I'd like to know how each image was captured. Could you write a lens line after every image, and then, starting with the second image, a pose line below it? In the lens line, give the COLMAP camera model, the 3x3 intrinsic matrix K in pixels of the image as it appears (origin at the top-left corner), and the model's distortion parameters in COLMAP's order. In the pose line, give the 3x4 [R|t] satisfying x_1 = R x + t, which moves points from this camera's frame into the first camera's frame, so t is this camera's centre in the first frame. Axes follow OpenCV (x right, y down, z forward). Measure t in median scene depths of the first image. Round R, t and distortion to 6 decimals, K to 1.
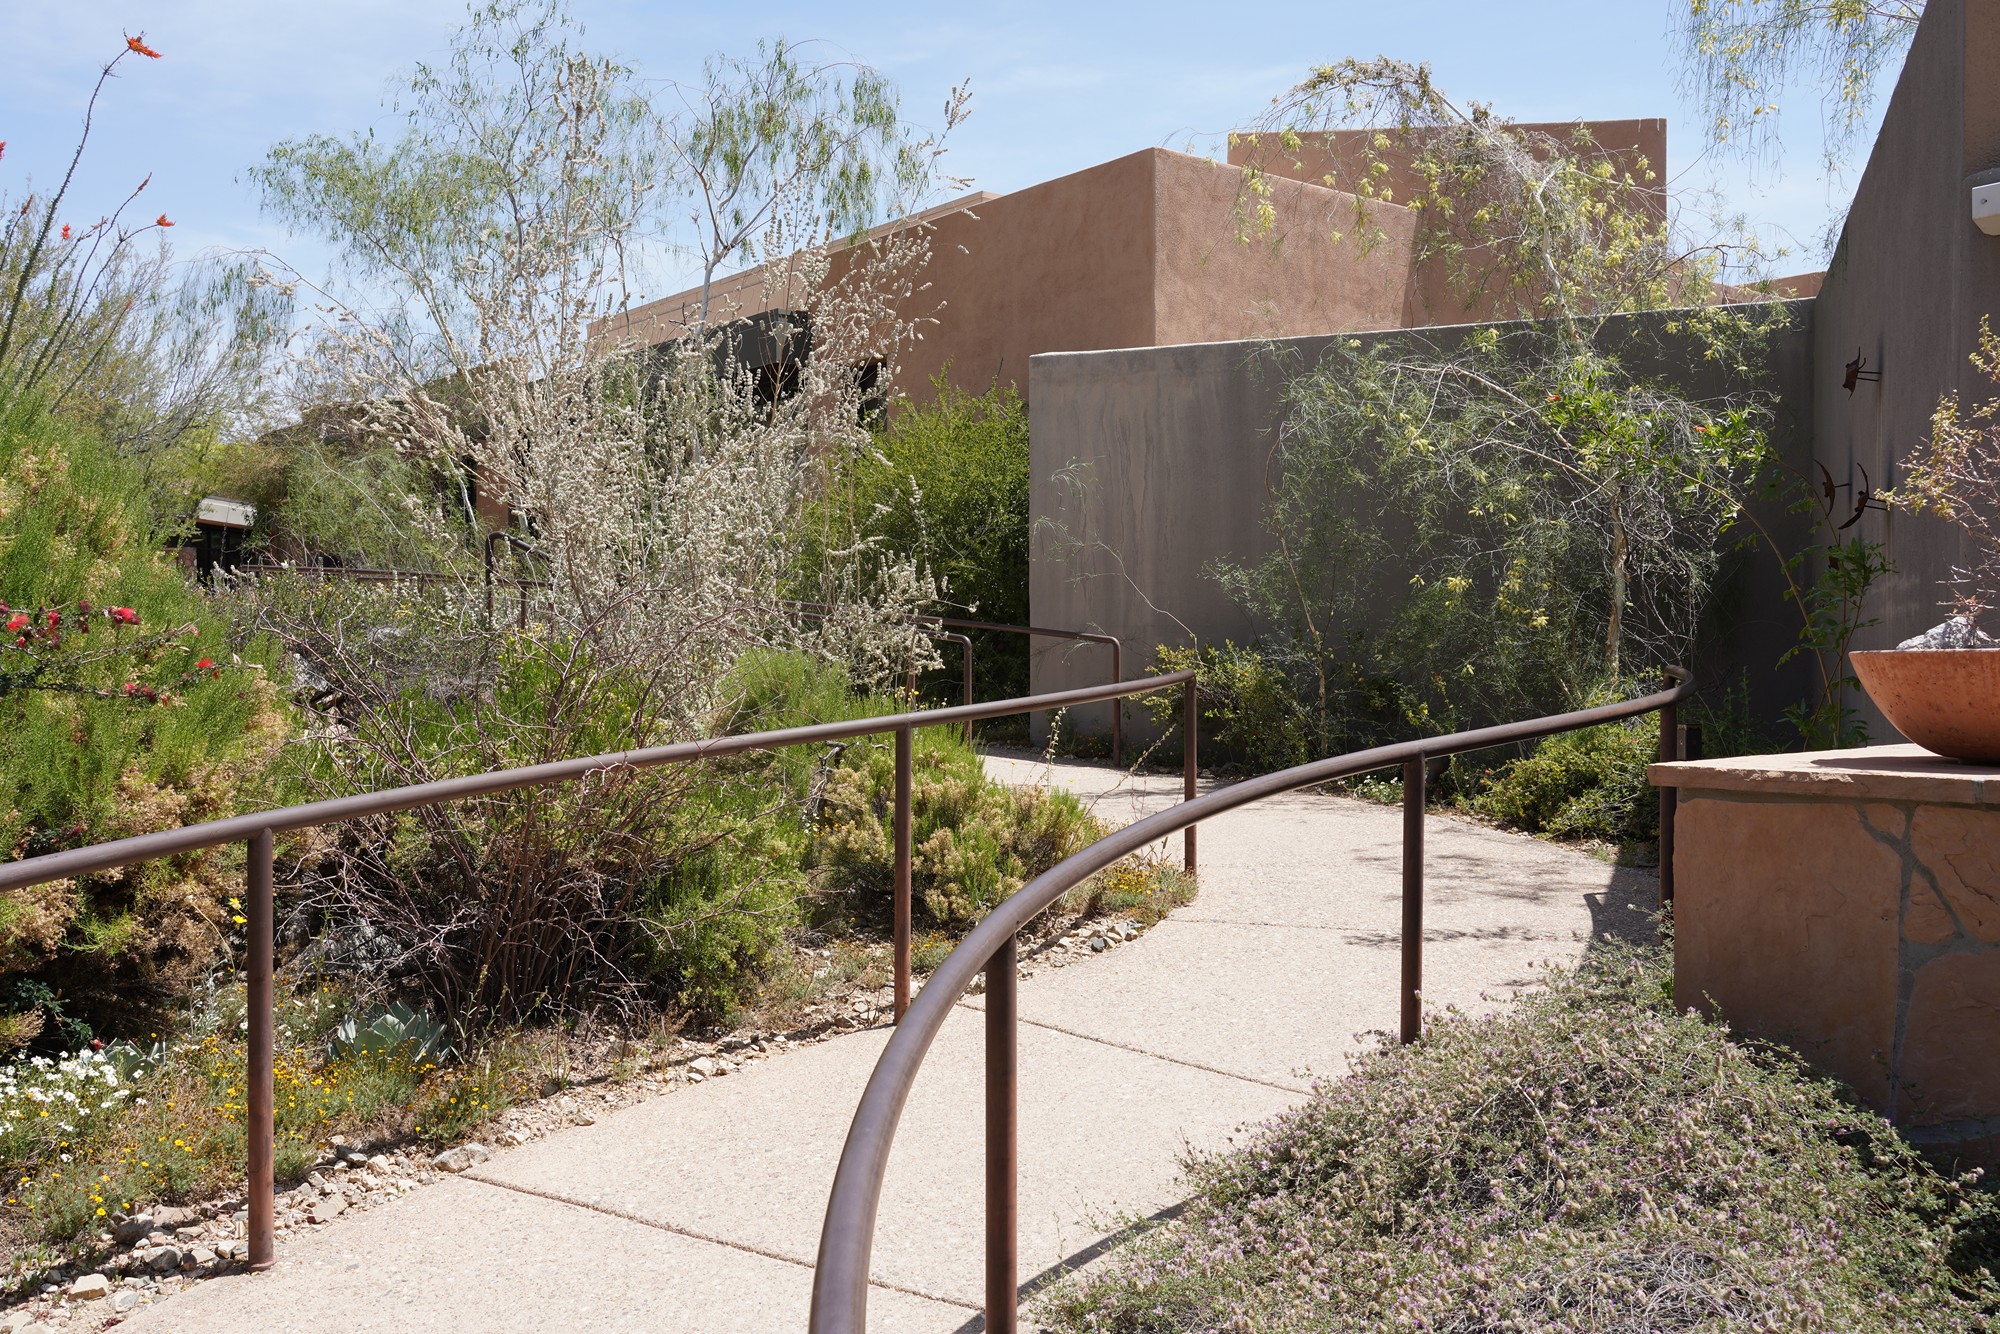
lens RADIAL K [[1779.4, 0, 989.1], [0, 1779.4, 673.4], [0, 0, 1]] dist [0.001425, 0.010280]
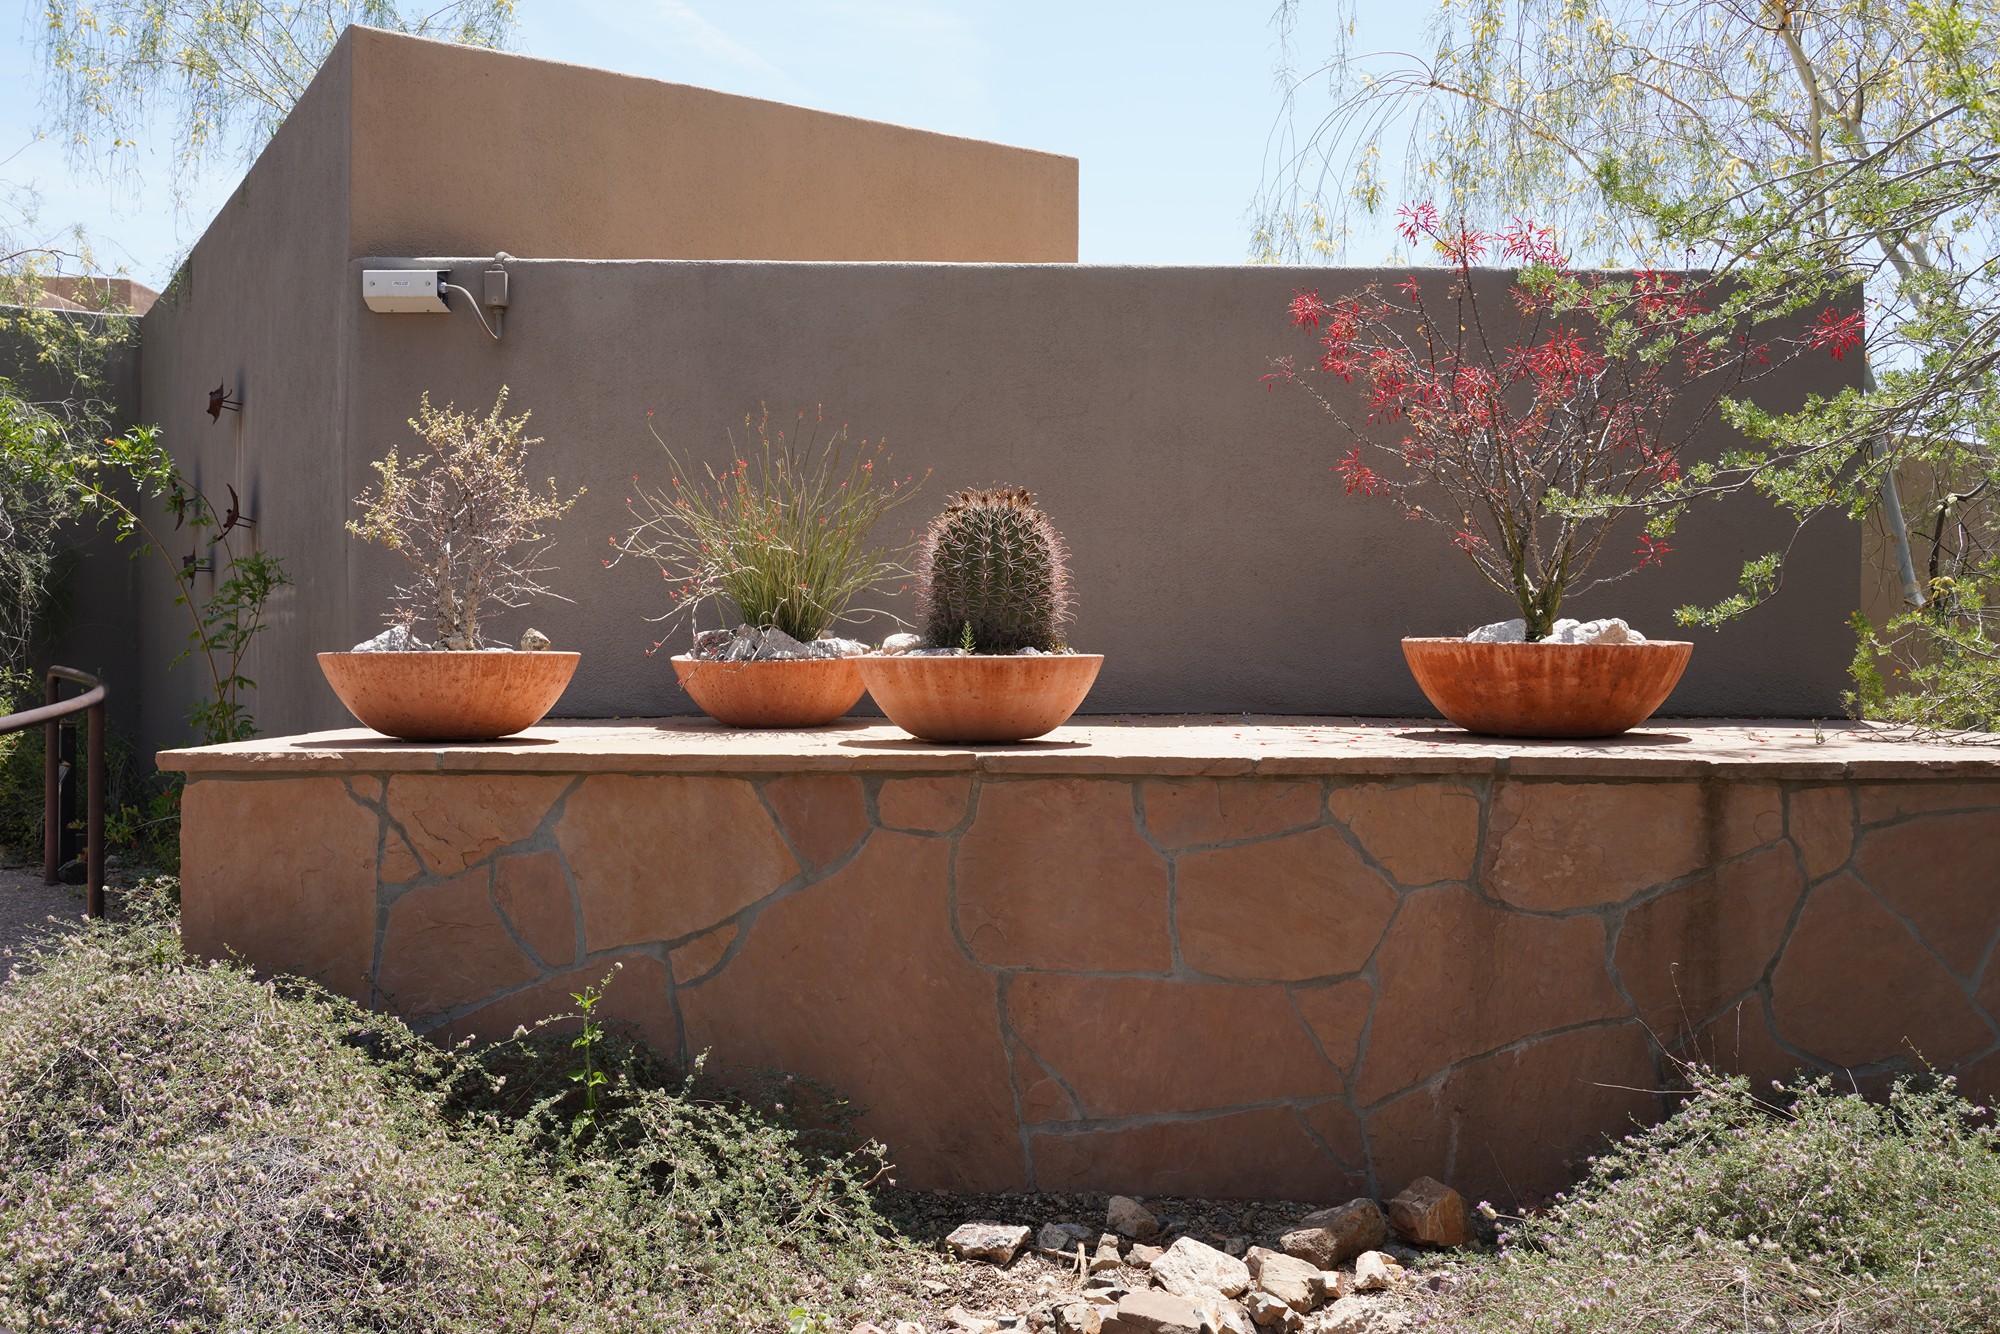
lens RADIAL K [[1779.4, 0, 999.0], [0, 1779.4, 655.9], [0, 0, 1]] dist [0.001425, 0.010280]
pose [[0.603813, 0.007289, 0.797093, -0.077885], [0.002371, 0.999937, -0.010940, 0.001618], [-0.797123, 0.008496, 0.603758, -0.037087]]
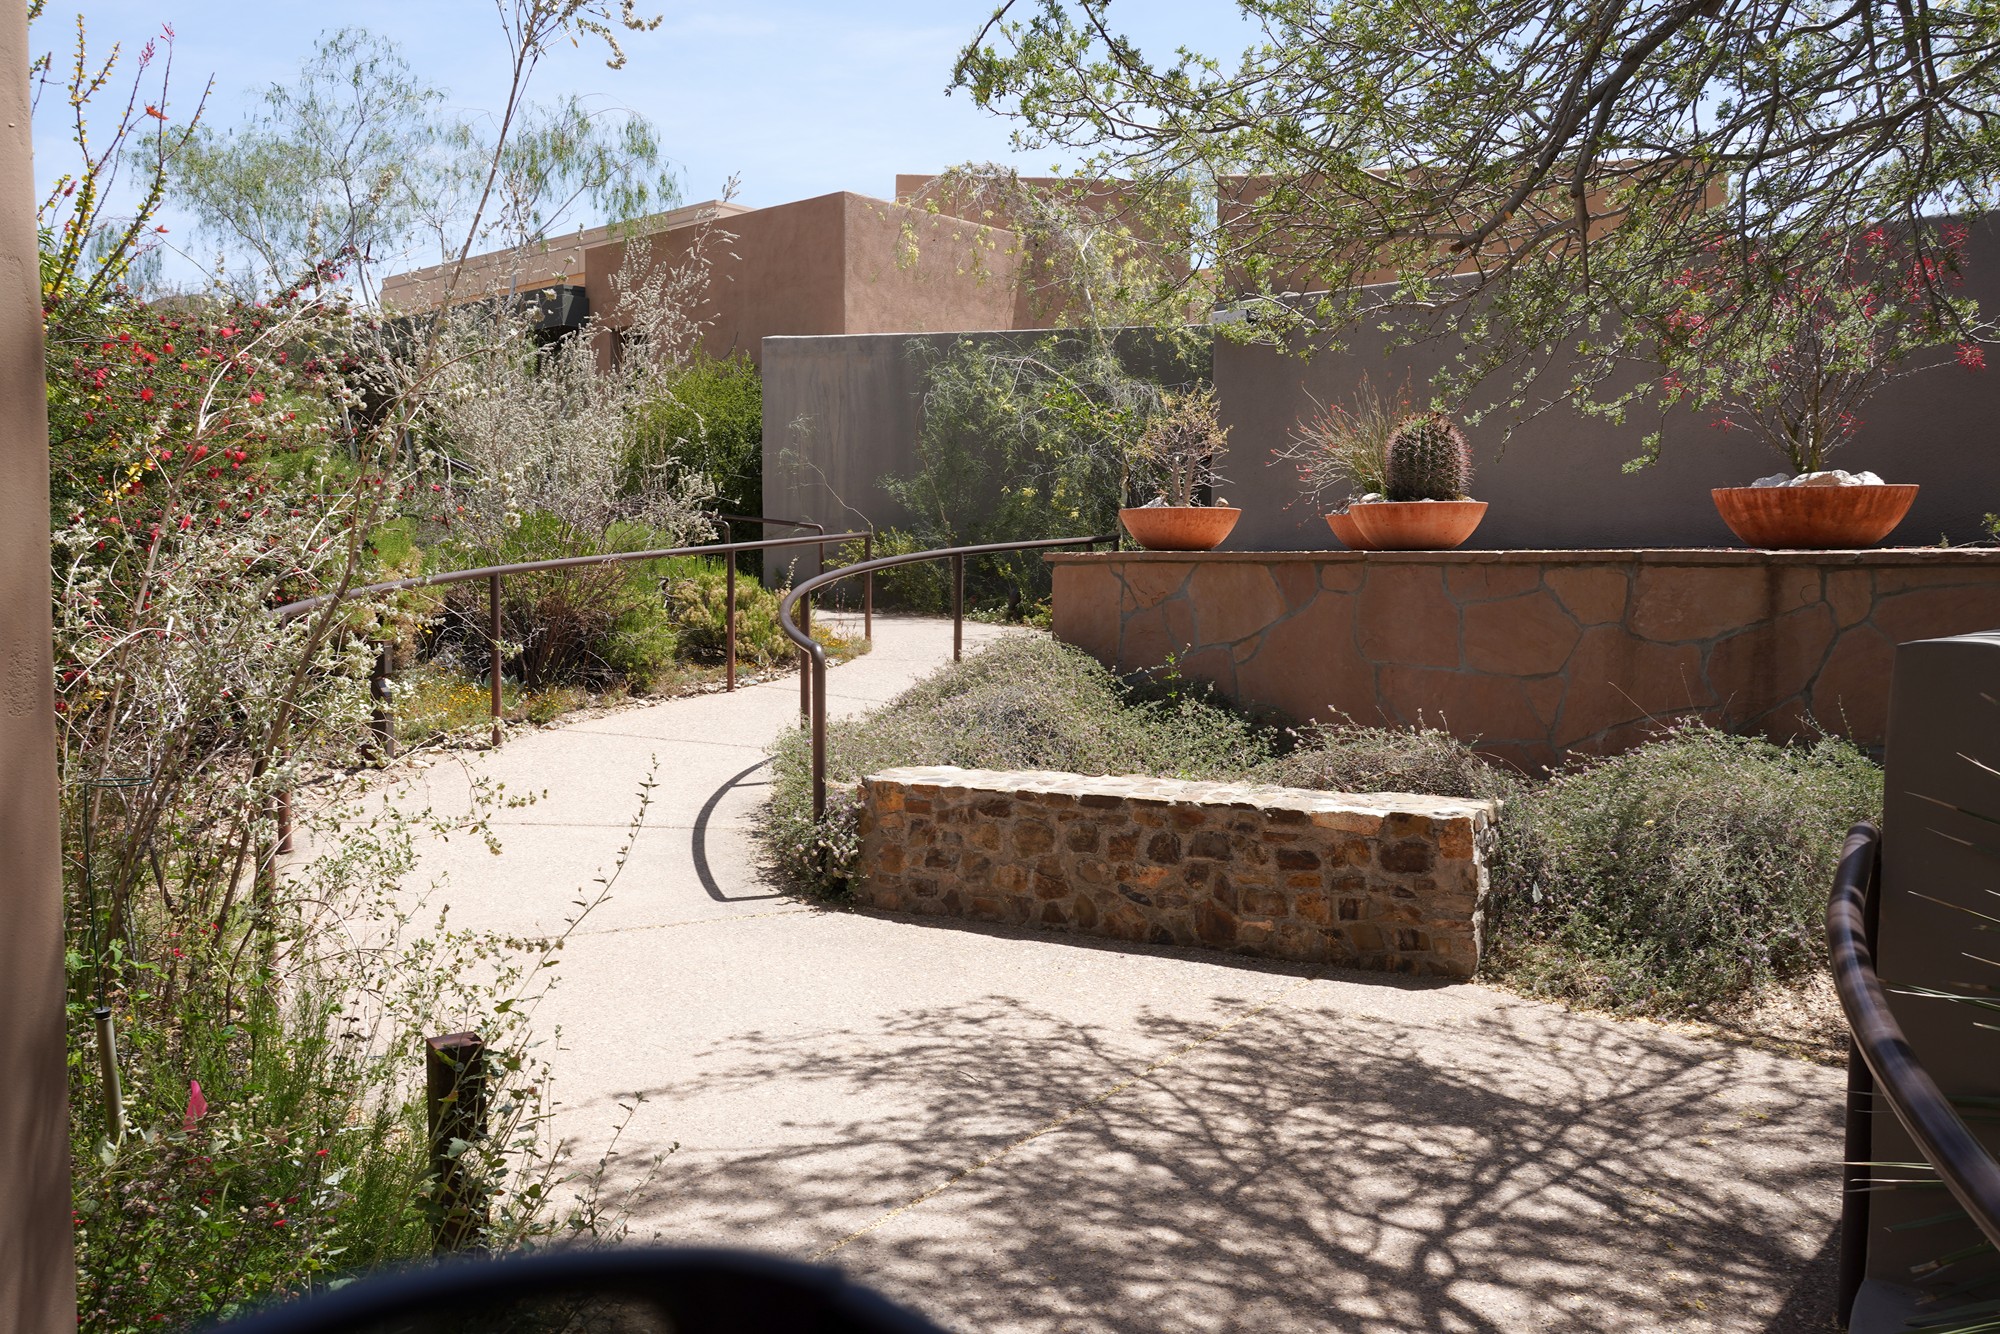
lens RADIAL K [[1547.1, 0, 982.6], [0, 1547.1, 683.9], [0, 0, 1]] dist [-0.006029, -0.009583]
pose [[0.983052, -0.008031, 0.183152, -0.050263], [-0.004316, 0.997749, 0.066917, 0.035179], [-0.183277, -0.066573, 0.980804, -0.465556]]
